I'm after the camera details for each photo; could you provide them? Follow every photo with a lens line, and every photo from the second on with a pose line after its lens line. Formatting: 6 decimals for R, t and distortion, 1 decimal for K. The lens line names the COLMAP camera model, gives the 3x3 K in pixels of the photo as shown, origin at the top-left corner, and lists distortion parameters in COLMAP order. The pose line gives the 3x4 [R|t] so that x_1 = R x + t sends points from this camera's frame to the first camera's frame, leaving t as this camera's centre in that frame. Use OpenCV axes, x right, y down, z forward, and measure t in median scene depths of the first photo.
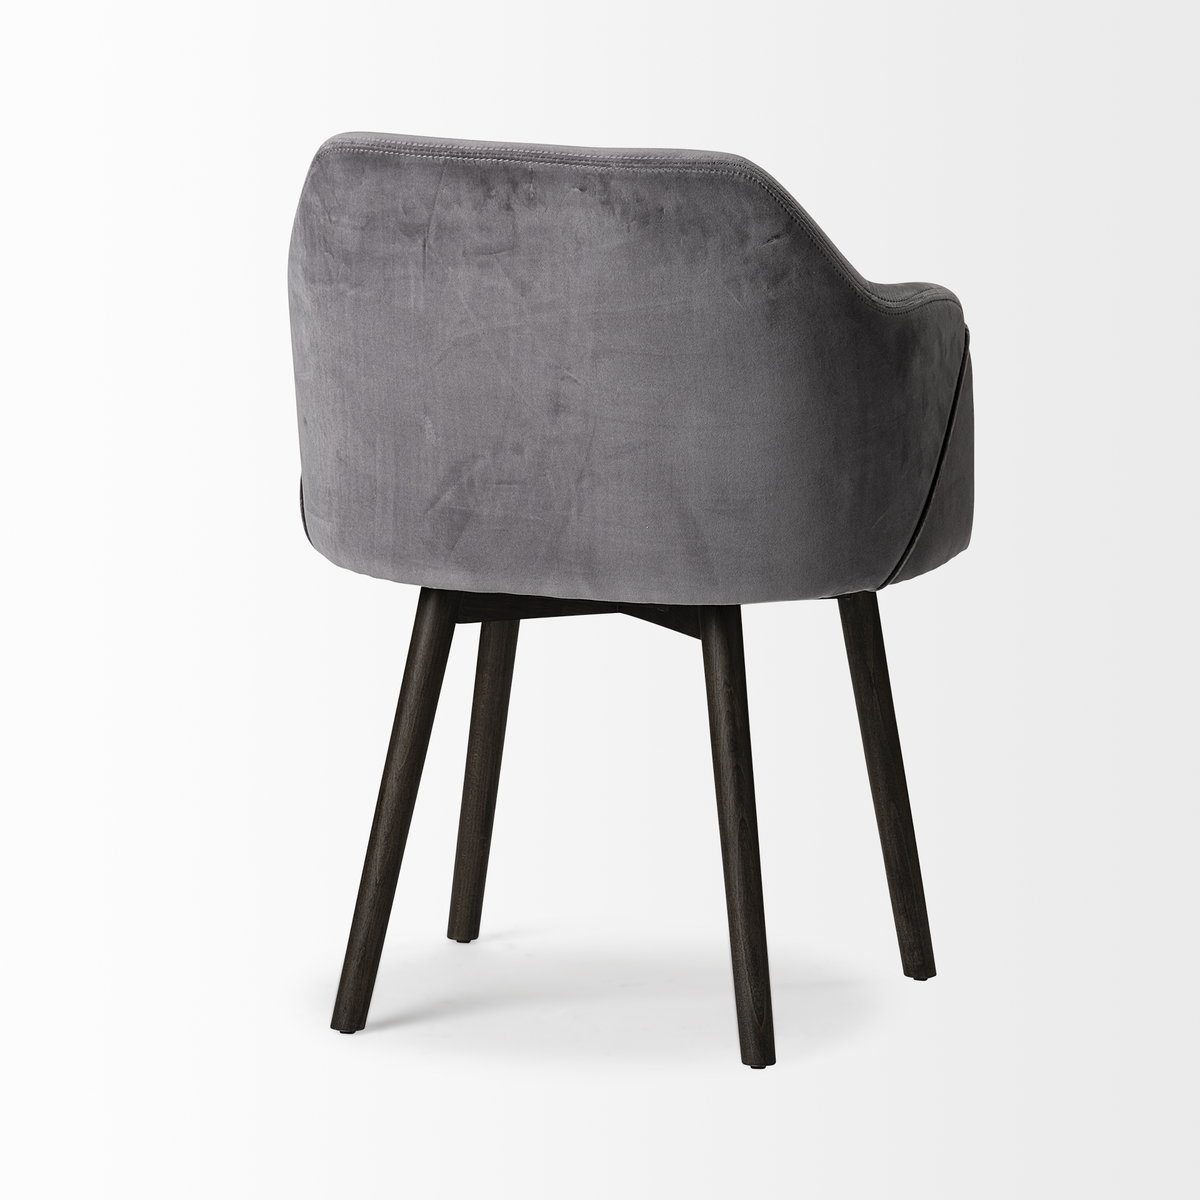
lens RADIAL K [[8207.5, 0, 597.8], [0, 8207.5, 607.4], [0, 0, 1]] dist [0.266021, 0.000000]
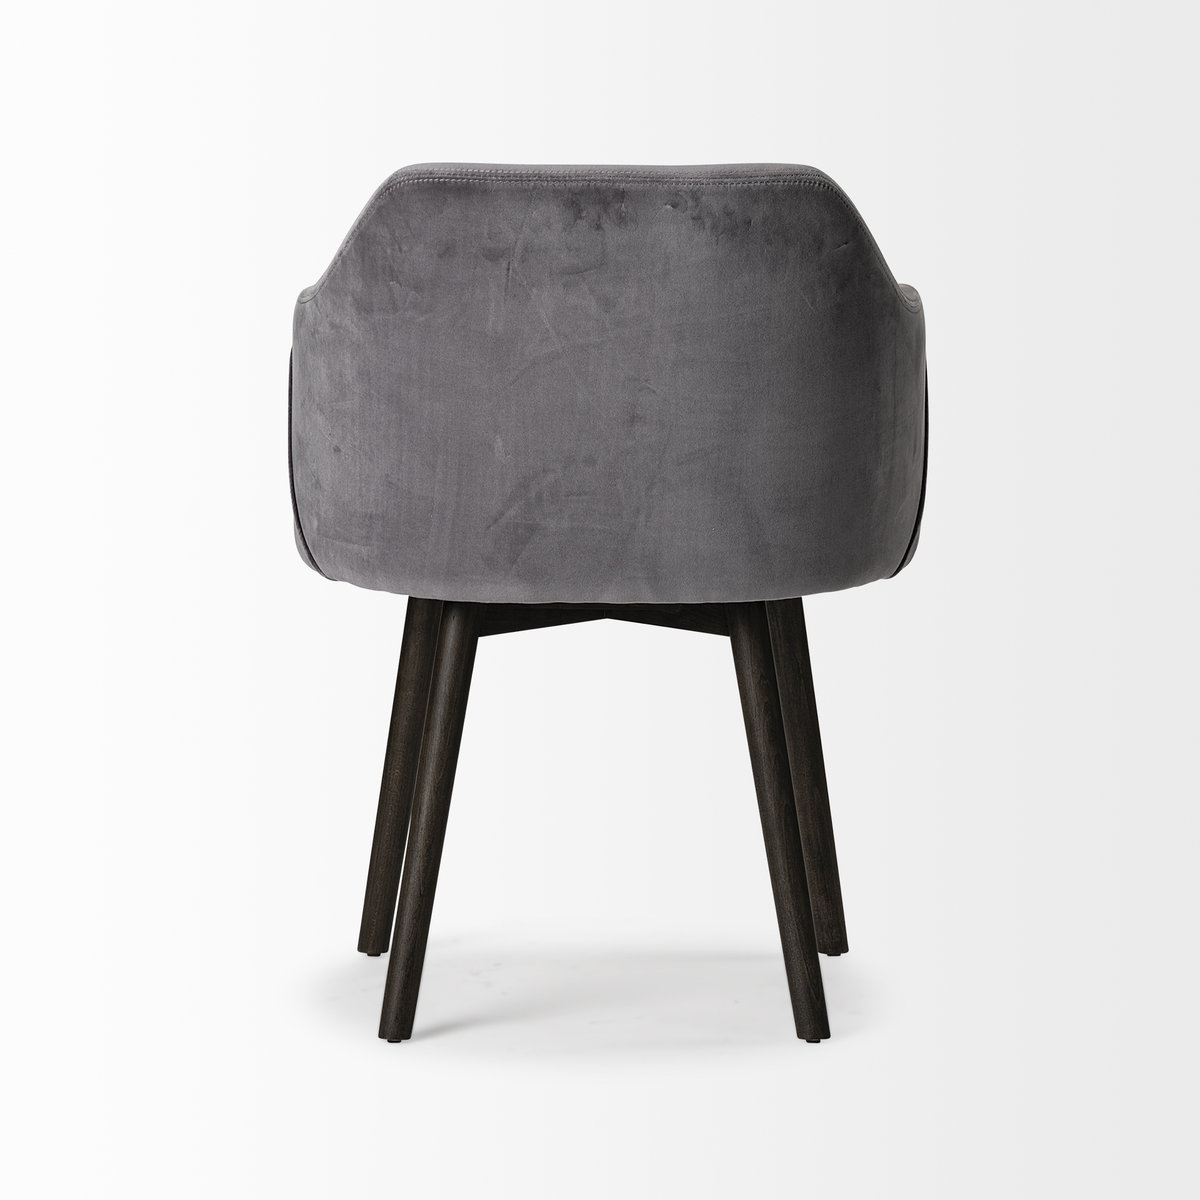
lens RADIAL K [[8207.5, 0, 601.4], [0, 8207.5, 592.5], [0, 0, 1]] dist [0.266021, 0.000000]
pose [[0.959682, -0.061340, 0.274313, -0.294272], [0.064575, 0.997909, -0.002770, 0.000215], [-0.273569, 0.020372, 0.961636, 0.003284]]
